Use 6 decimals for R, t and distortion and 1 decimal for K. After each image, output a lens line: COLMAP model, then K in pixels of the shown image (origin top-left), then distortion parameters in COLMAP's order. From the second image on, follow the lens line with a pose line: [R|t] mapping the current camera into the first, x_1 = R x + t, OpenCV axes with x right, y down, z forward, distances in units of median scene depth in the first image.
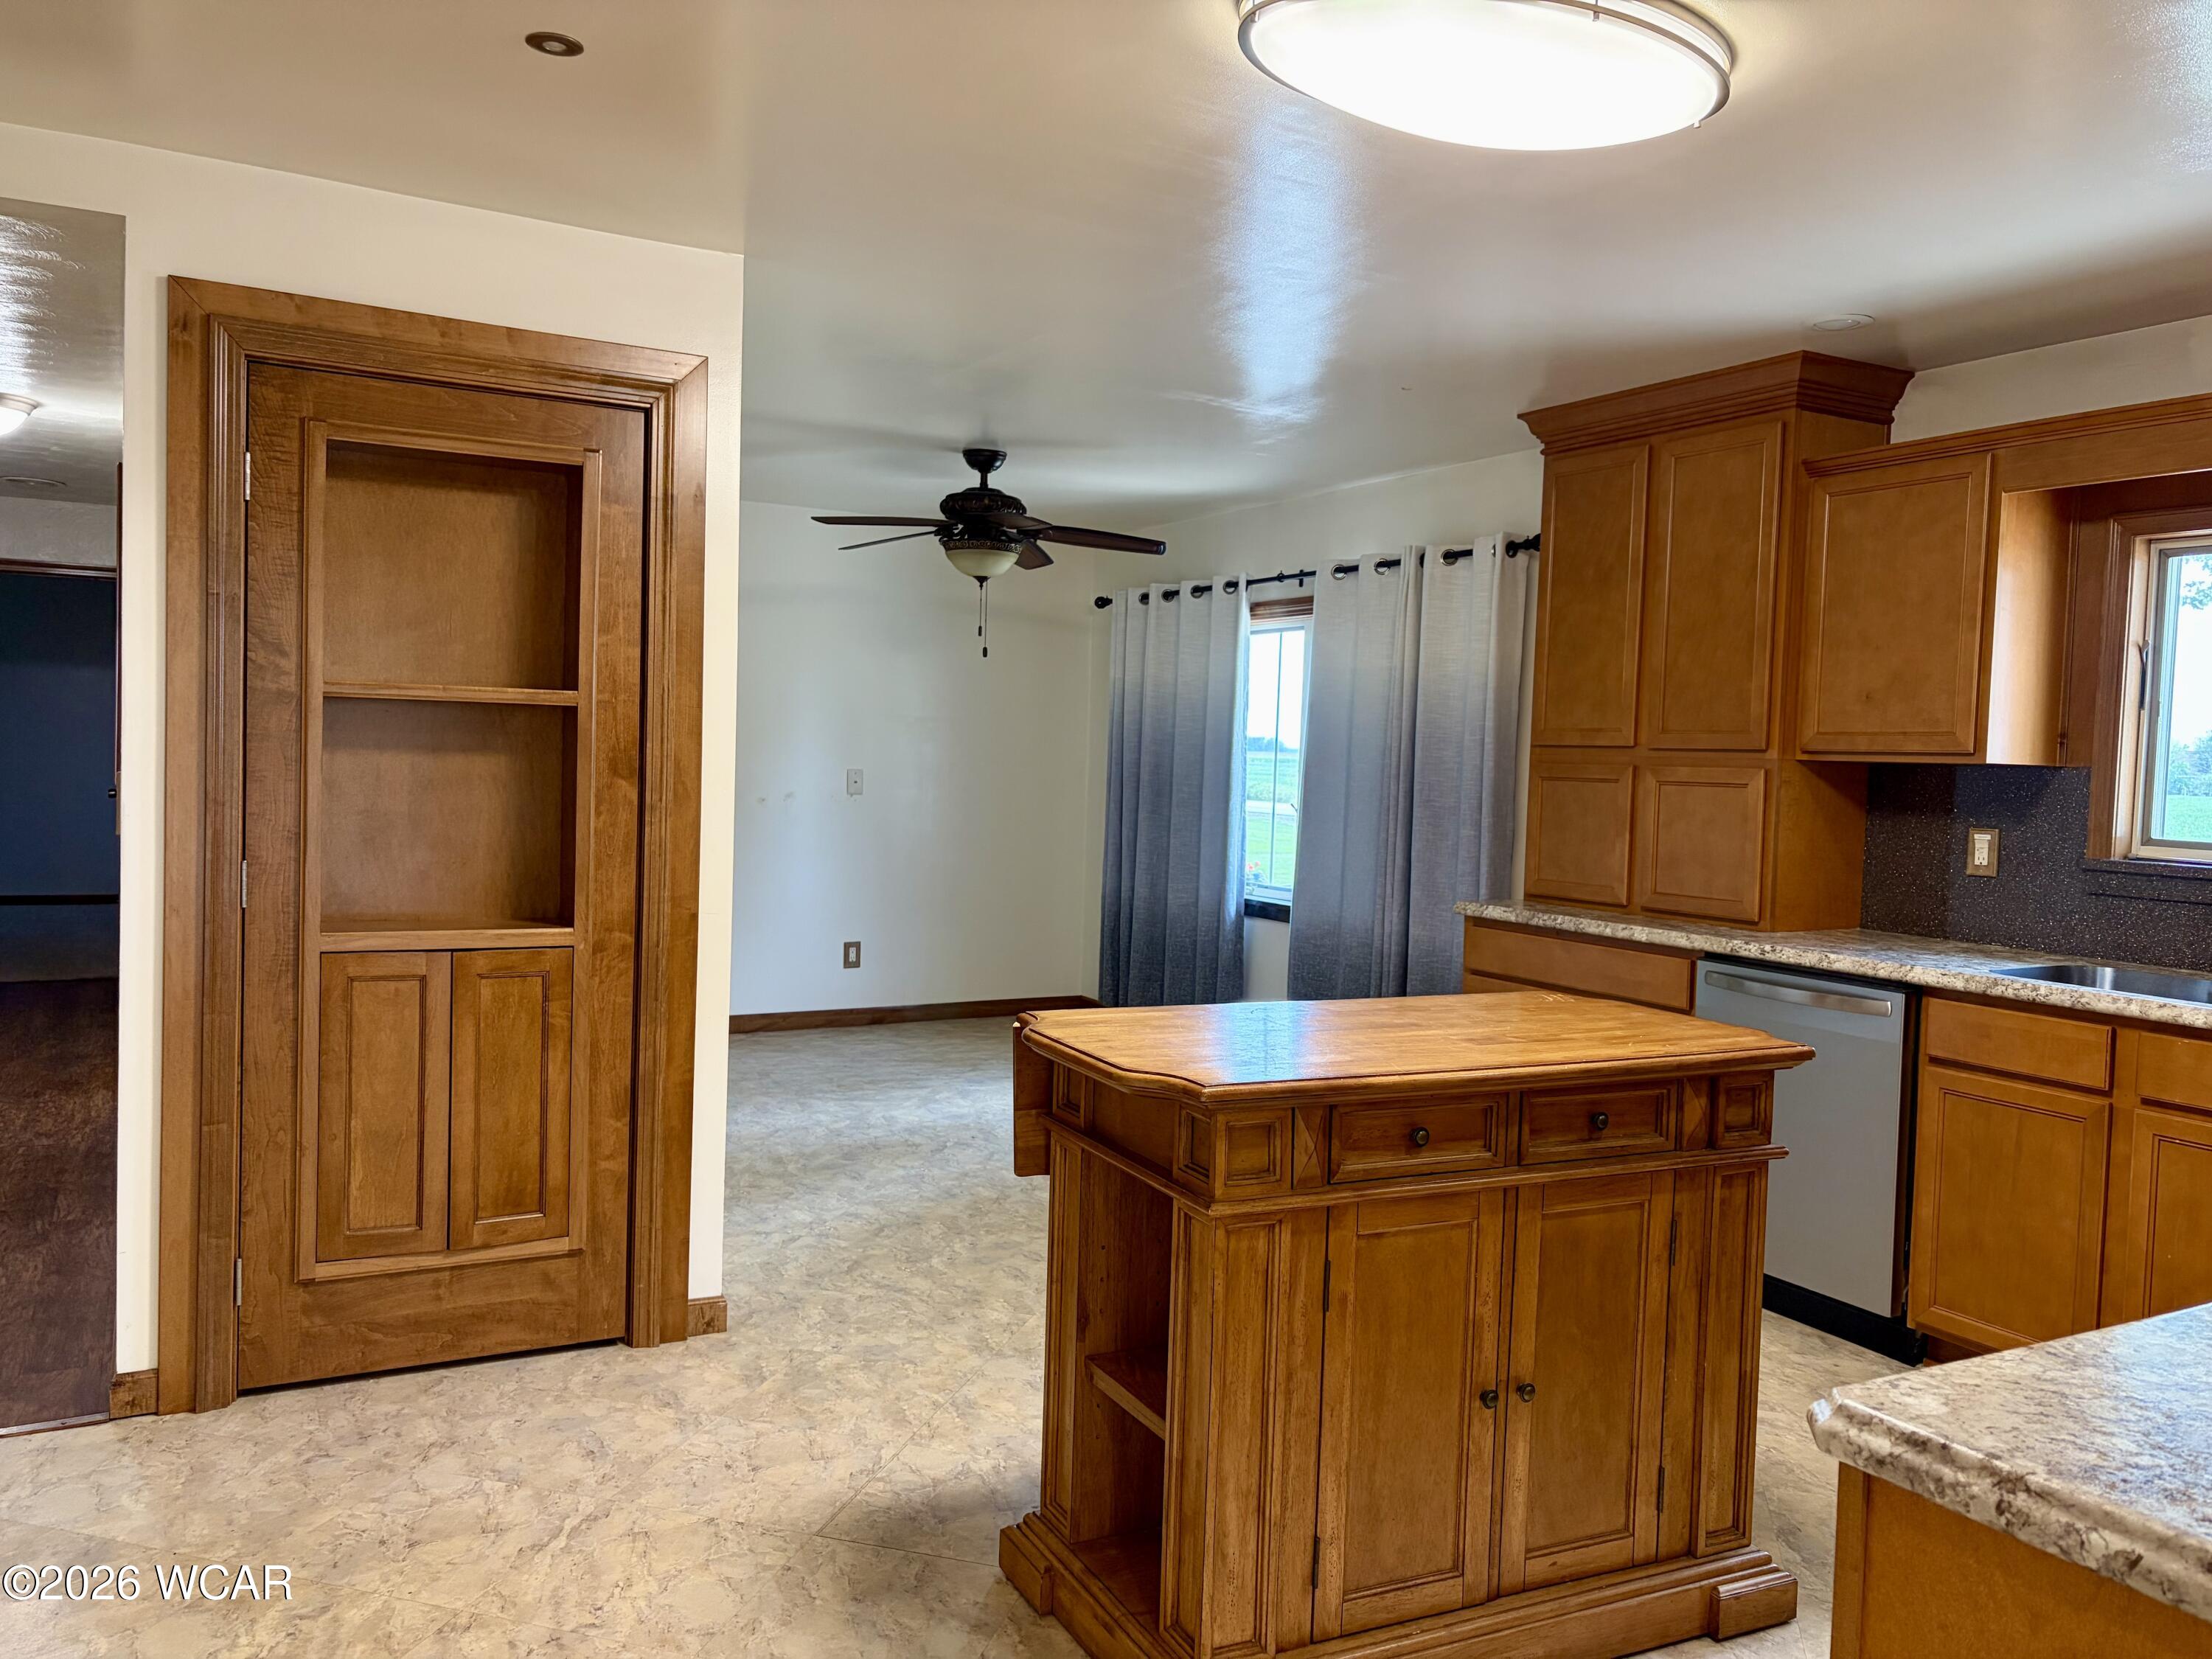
lens RADIAL K [[1683.0, 0, 1109.7], [0, 1683.0, 835.7], [0, 0, 1]] dist [0.066808, -0.035367]
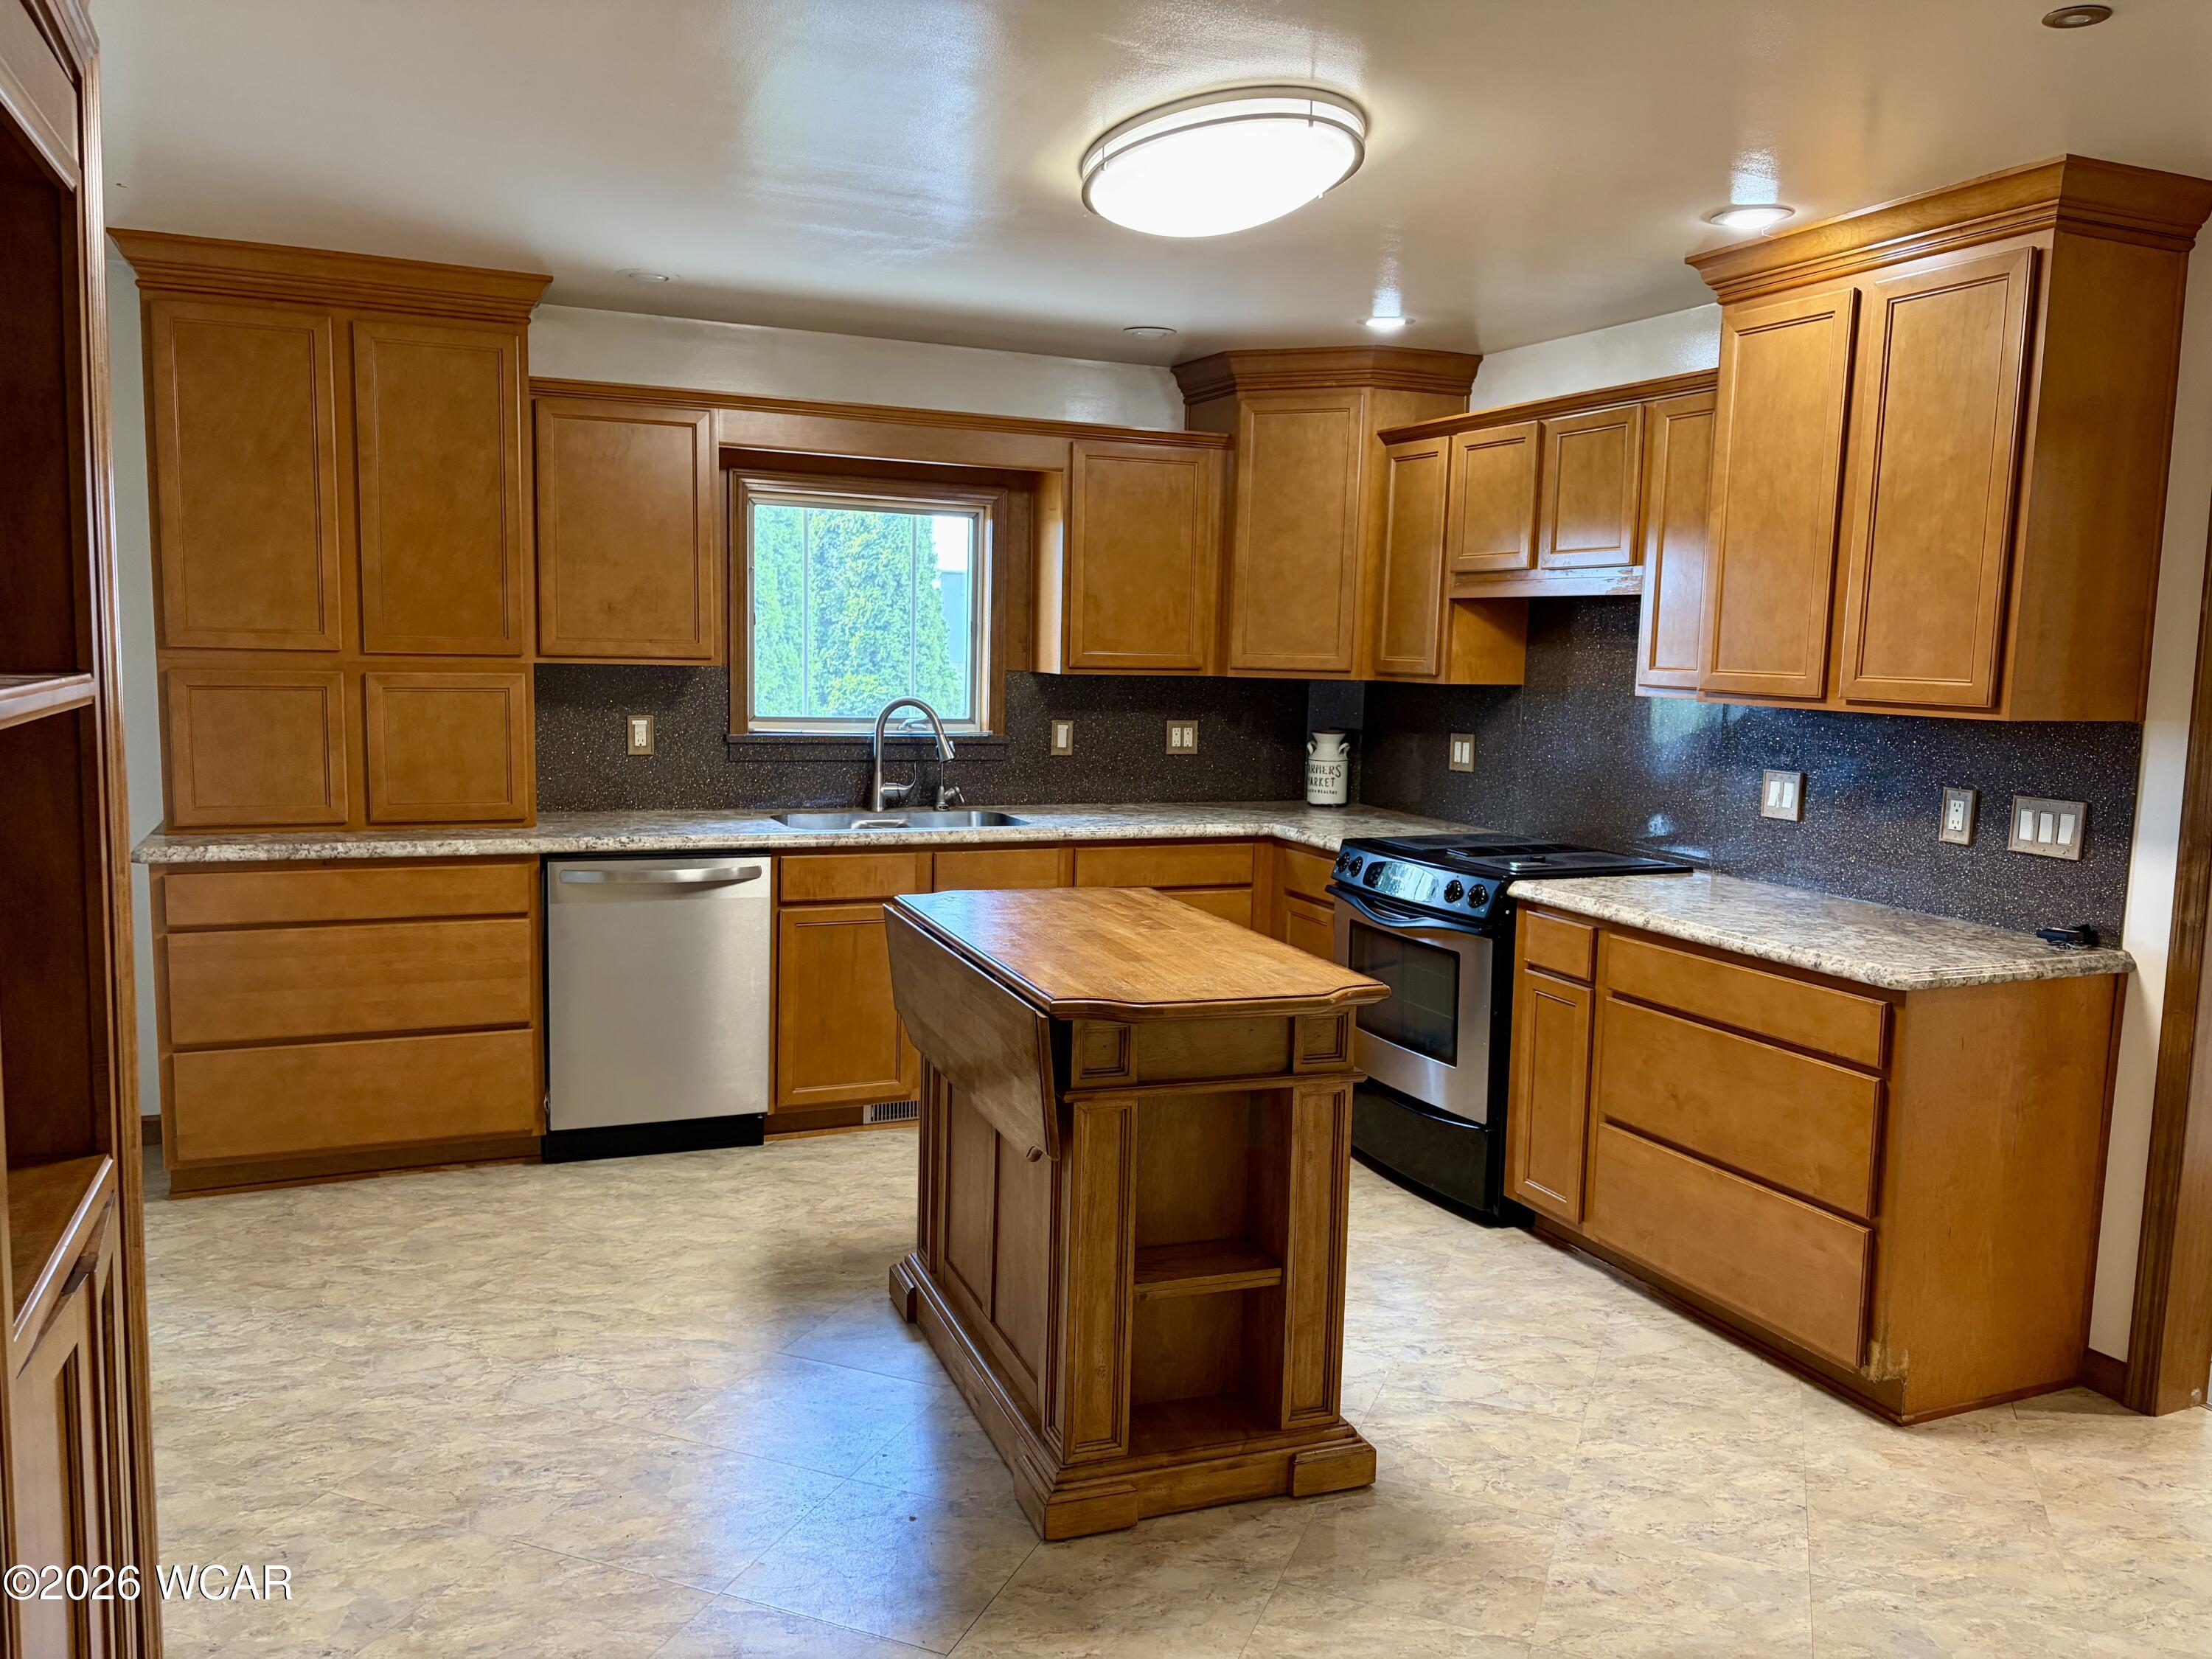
lens RADIAL K [[1683.0, 0, 1108.2], [0, 1683.0, 826.8], [0, 0, 1]] dist [0.066808, -0.035367]
pose [[0.111347, -0.142725, 0.983479, -0.647790], [0.028925, 0.989679, 0.140350, -0.085875], [-0.993361, 0.012820, 0.114326, 0.548268]]
